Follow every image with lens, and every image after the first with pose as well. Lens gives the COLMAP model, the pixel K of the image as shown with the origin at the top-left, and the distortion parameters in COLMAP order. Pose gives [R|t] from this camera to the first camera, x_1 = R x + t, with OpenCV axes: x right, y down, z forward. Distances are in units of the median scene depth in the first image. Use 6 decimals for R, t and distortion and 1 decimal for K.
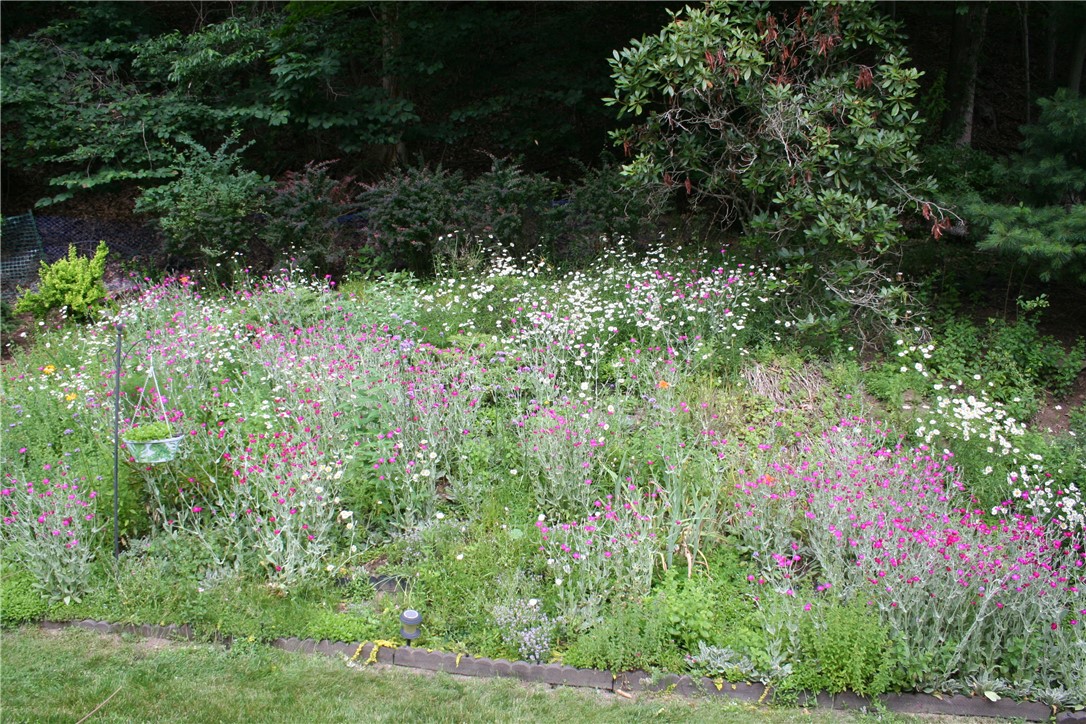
lens RADIAL K [[900.4, 0, 541.1], [0, 900.4, 368.6], [0, 0, 1]] dist [-0.142177, 0.109687]
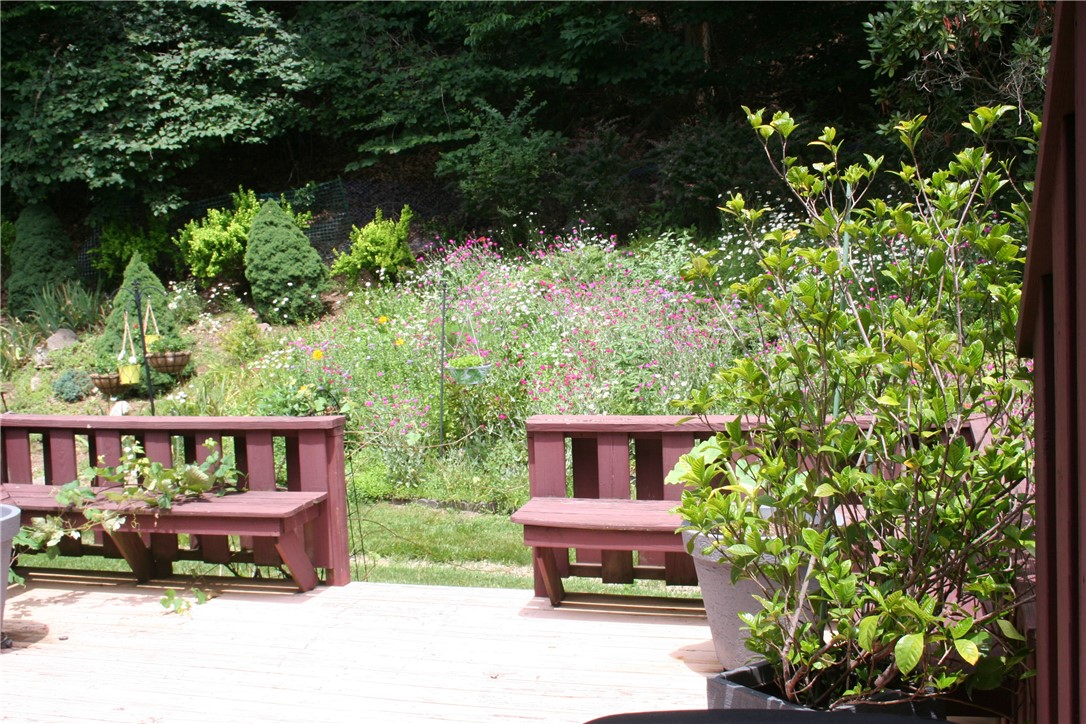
lens RADIAL K [[1254.4, 0, 536.8], [0, 1254.4, 365.7], [0, 0, 1]] dist [-0.053443, 0.000000]
pose [[0.946504, 0.004270, -0.322663, 0.176674], [0.001340, 0.999852, 0.017161, 0.030006], [0.322689, -0.016676, 0.946358, -0.504429]]
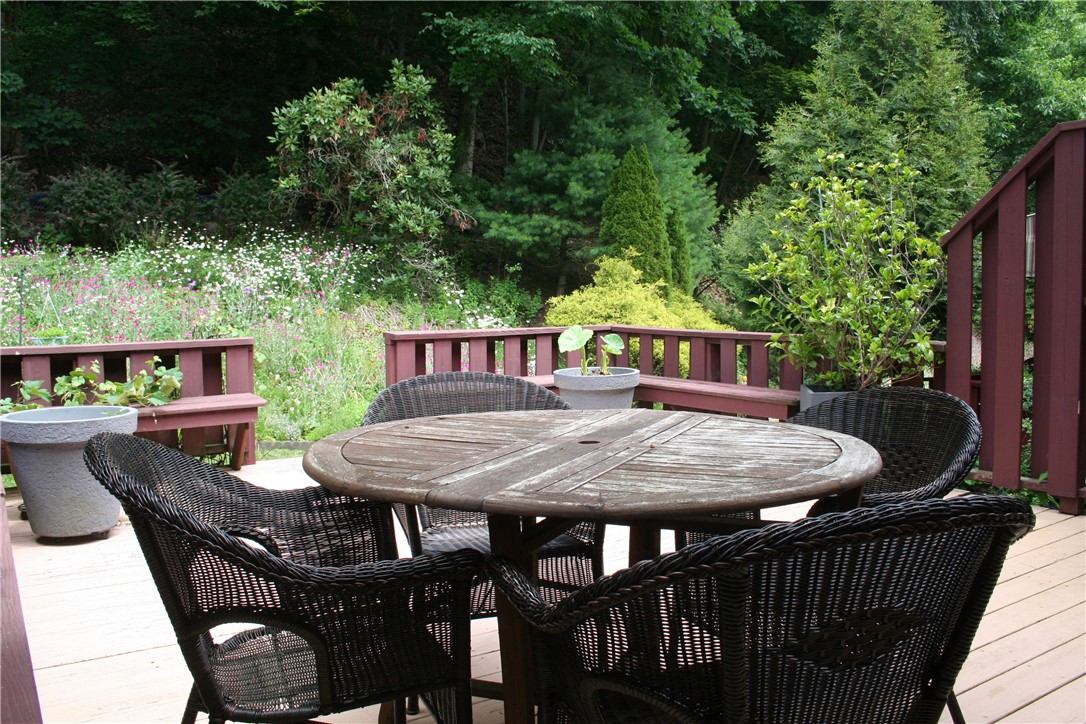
lens RADIAL K [[900.4, 0, 525.9], [0, 900.4, 385.0], [0, 0, 1]] dist [-0.142177, 0.109687]
pose [[0.863815, -0.045653, 0.501736, -0.328307], [0.031522, 0.998832, 0.036615, 0.091320], [-0.502822, -0.015813, 0.864245, -0.575426]]
